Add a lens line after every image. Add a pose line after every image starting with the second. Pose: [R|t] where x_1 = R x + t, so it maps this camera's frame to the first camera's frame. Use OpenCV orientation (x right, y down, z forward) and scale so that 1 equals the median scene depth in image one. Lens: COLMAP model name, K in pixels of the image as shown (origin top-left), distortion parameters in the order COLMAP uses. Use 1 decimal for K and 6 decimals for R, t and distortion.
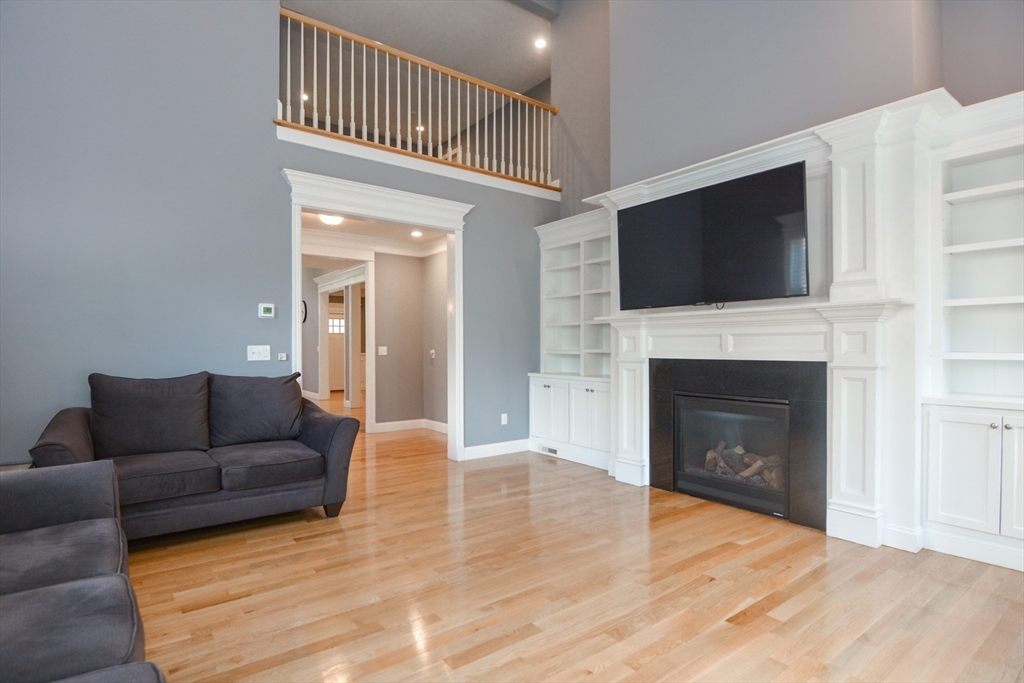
lens RADIAL K [[512.1, 0, 499.6], [0, 512.1, 337.0], [0, 0, 1]] dist [-0.000671, -0.009942]
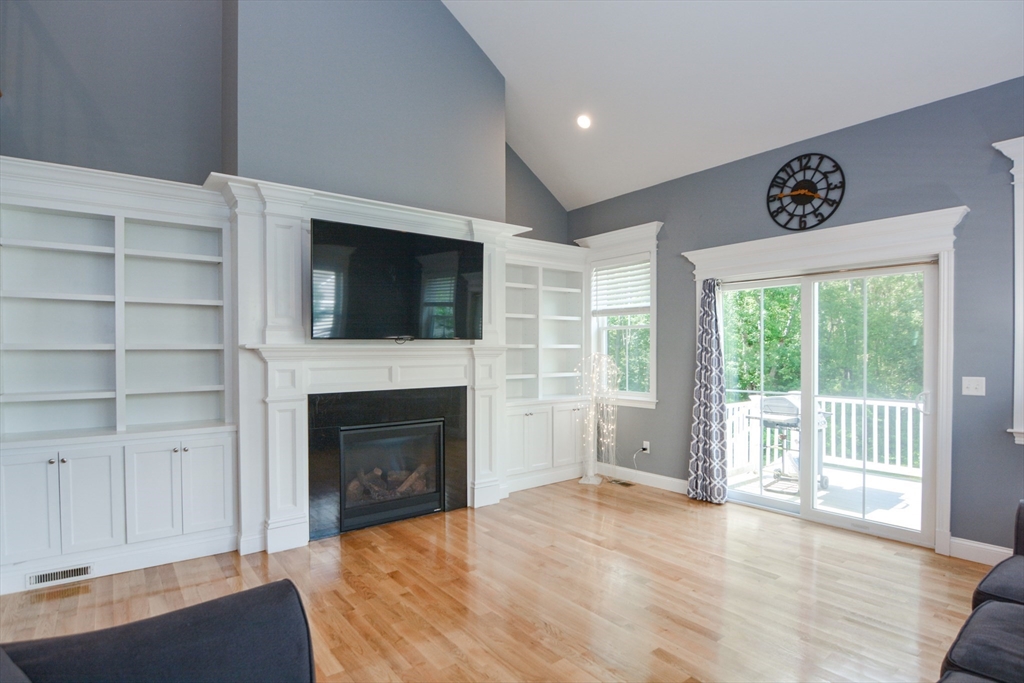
lens RADIAL K [[547.5, 0, 509.5], [0, 547.5, 358.6], [0, 0, 1]] dist [-0.026936, -0.000545]
pose [[-0.016113, 0.018194, 0.999705, -0.734453], [0.009973, 0.999788, -0.018035, 0.001823], [-0.999820, 0.009680, -0.016292, 0.770544]]
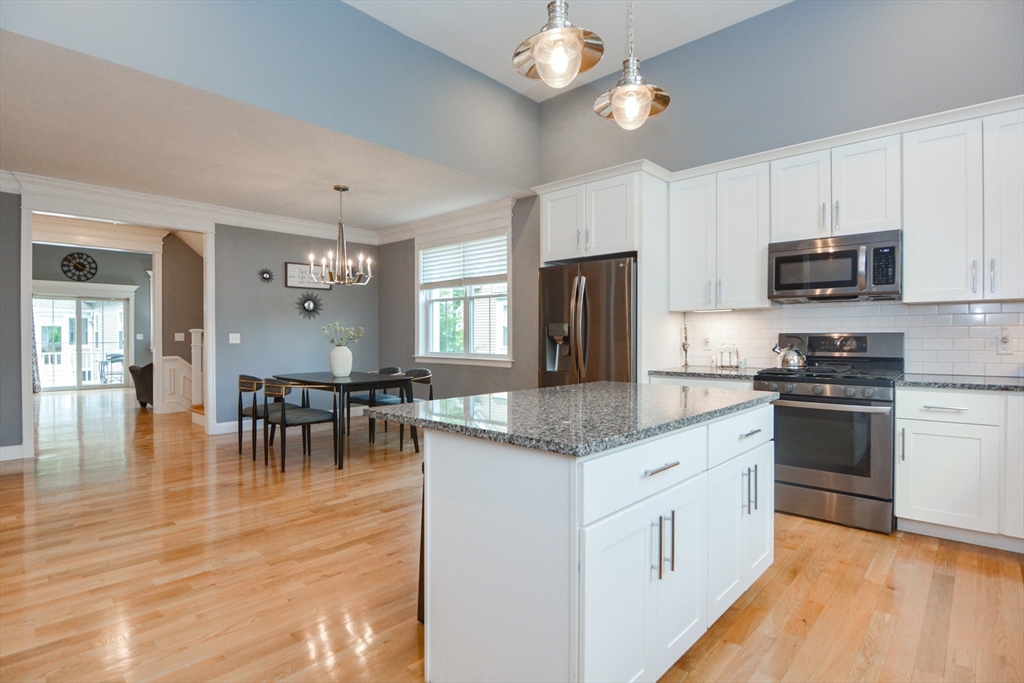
lens RADIAL K [[513.9, 0, 512.0], [0, 513.9, 341.5], [0, 0, 1]] dist [-0.022364, -0.001352]
pose [[-0.981671, 0.031789, -0.187913, -1.453693], [0.028602, 0.999398, 0.019648, 0.071811], [0.188425, 0.013913, -0.981989, 3.381679]]
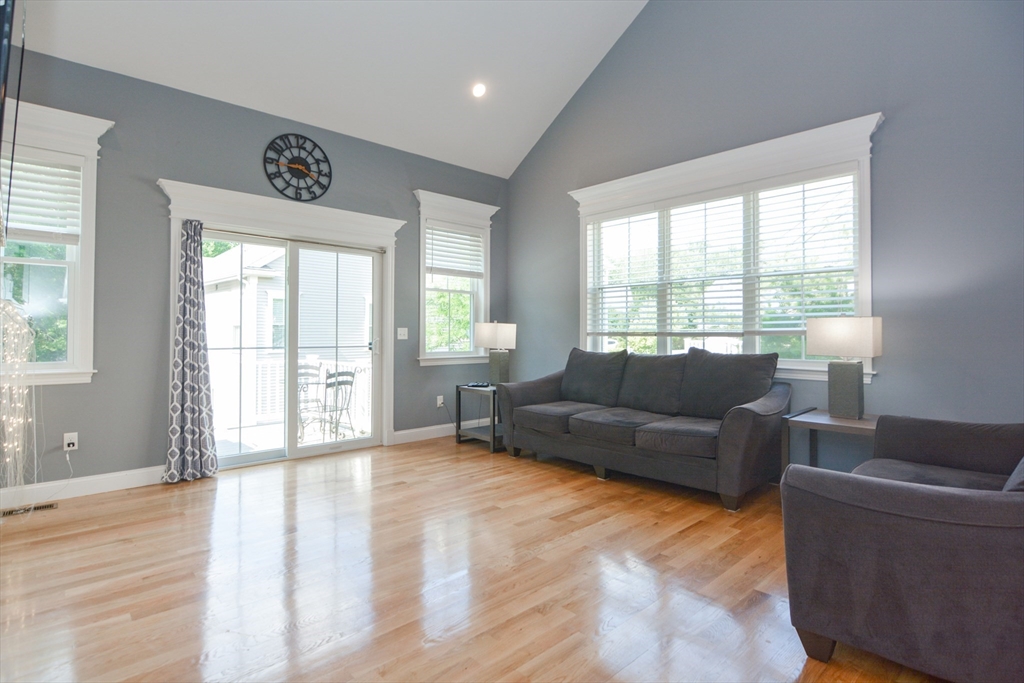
lens RADIAL K [[507.8, 0, 510.9], [0, 507.8, 329.8], [0, 0, 1]] dist [-0.018120, -0.001020]
pose [[-0.992485, 0.027222, -0.119299, 0.040414], [0.027023, 0.999629, 0.003288, 0.032943], [0.119344, 0.000039, -0.992853, 1.381657]]
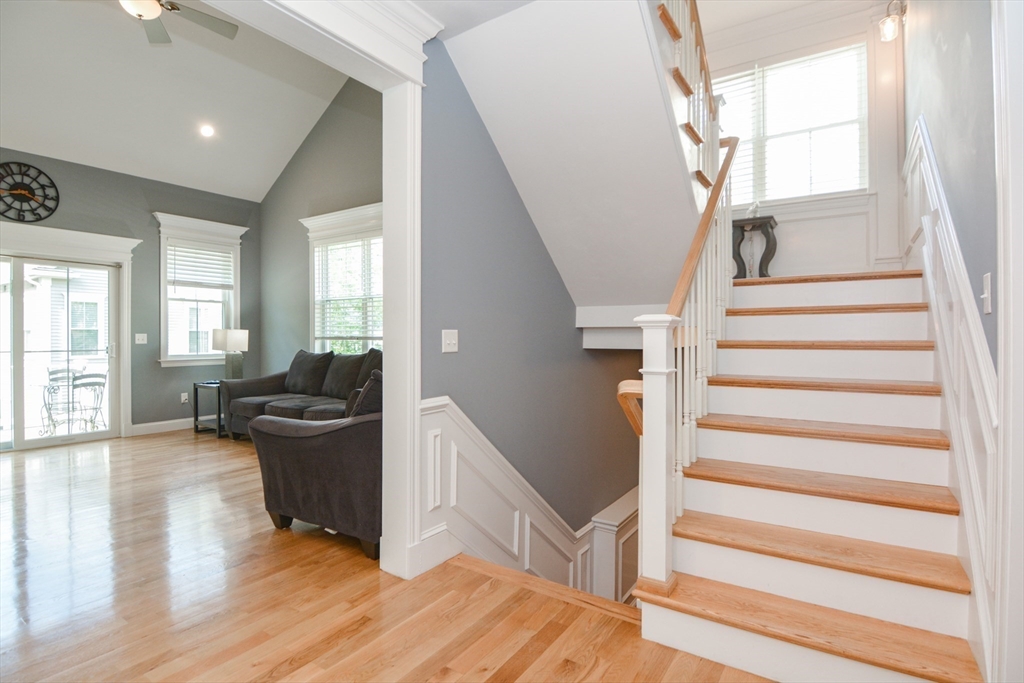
lens RADIAL K [[512.1, 0, 499.6], [0, 512.1, 337.0], [0, 0, 1]] dist [-0.000671, -0.009942]
pose [[-0.944148, 0.032095, -0.327955, -0.364295], [0.028431, 0.999468, 0.015962, 0.040854], [0.328293, 0.005747, -0.944558, 1.835895]]
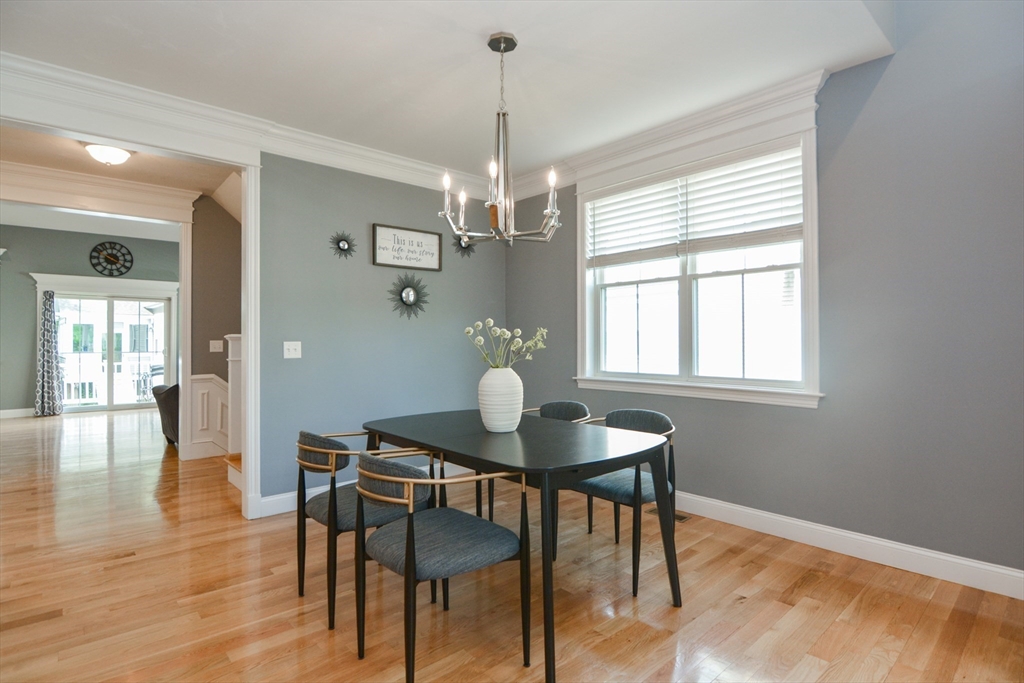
lens RADIAL K [[513.9, 0, 512.0], [0, 513.9, 341.5], [0, 0, 1]] dist [-0.022364, -0.001352]
pose [[-0.995307, 0.032788, -0.091048, -1.212232], [0.032403, 0.999459, 0.005706, 0.061292], [0.091186, 0.002729, -0.995830, 2.602816]]
